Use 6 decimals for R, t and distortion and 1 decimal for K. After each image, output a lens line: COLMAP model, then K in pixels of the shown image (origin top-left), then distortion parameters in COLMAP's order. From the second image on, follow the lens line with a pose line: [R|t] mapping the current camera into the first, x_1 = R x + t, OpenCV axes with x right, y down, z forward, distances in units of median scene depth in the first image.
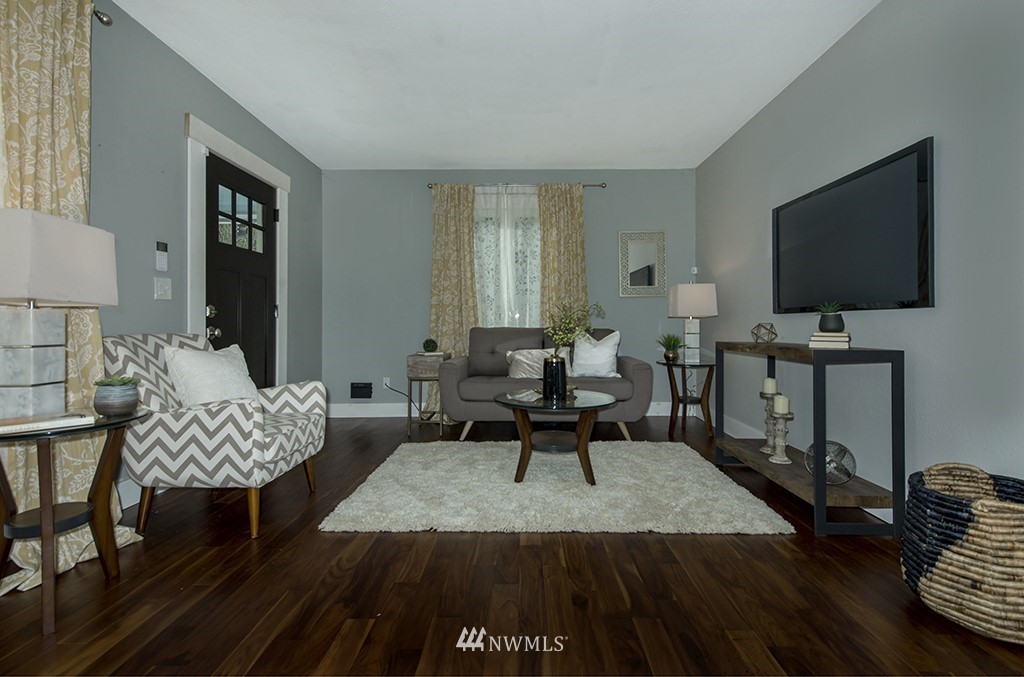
lens RADIAL K [[493.6, 0, 516.3], [0, 493.6, 323.6], [0, 0, 1]] dist [0.003486, -0.000084]
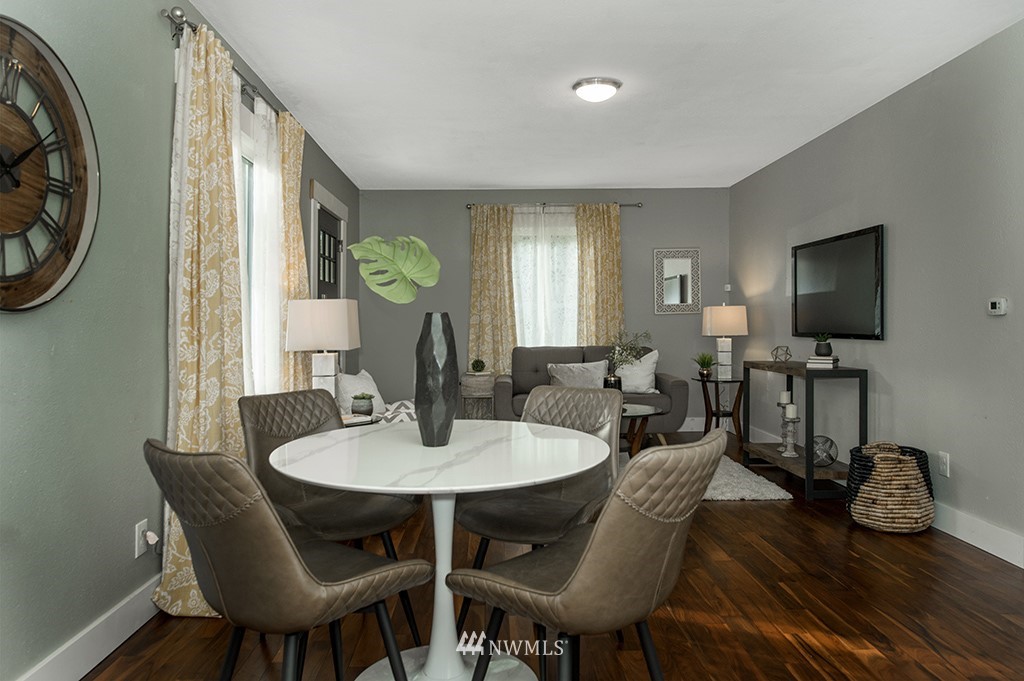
lens RADIAL K [[683.7, 0, 513.5], [0, 683.7, 348.6], [0, 0, 1]] dist [-0.005492, -0.000335]
pose [[0.999386, -0.009629, 0.033688, -0.240241], [0.008458, 0.999361, 0.034734, -0.065874], [-0.034001, -0.034428, 0.998829, -0.736818]]
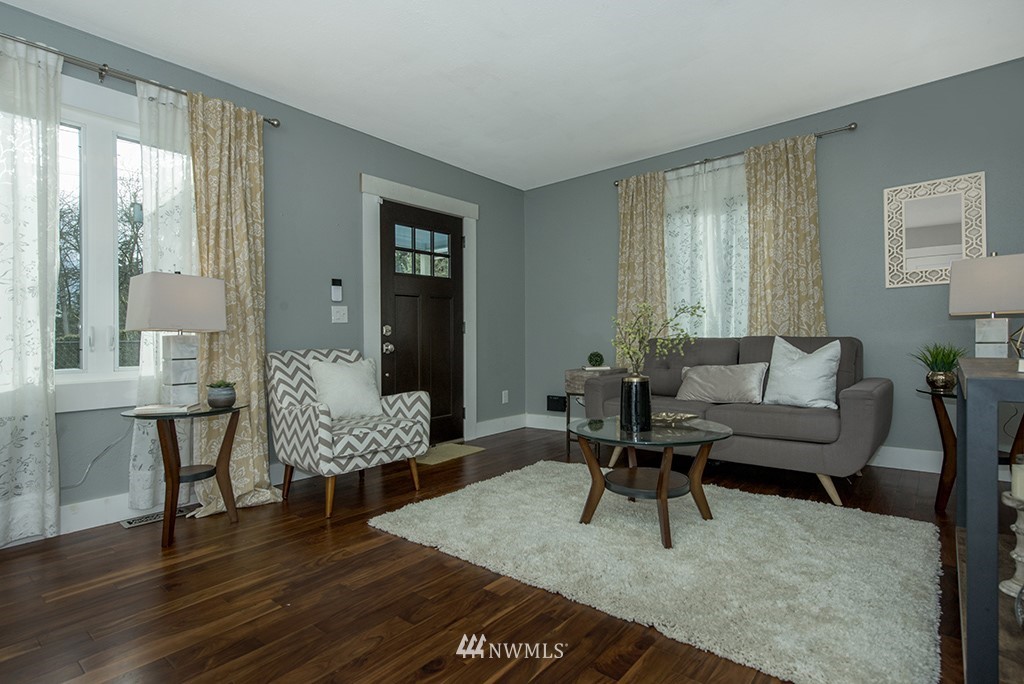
lens RADIAL K [[509.3, 0, 492.6], [0, 509.3, 339.7], [0, 0, 1]] dist [0.019306, -0.000071]
pose [[0.763687, -0.016944, -0.645364, 0.463879], [0.023004, 0.999735, 0.000975, 0.003681], [0.645176, -0.015591, 0.763875, 0.240712]]
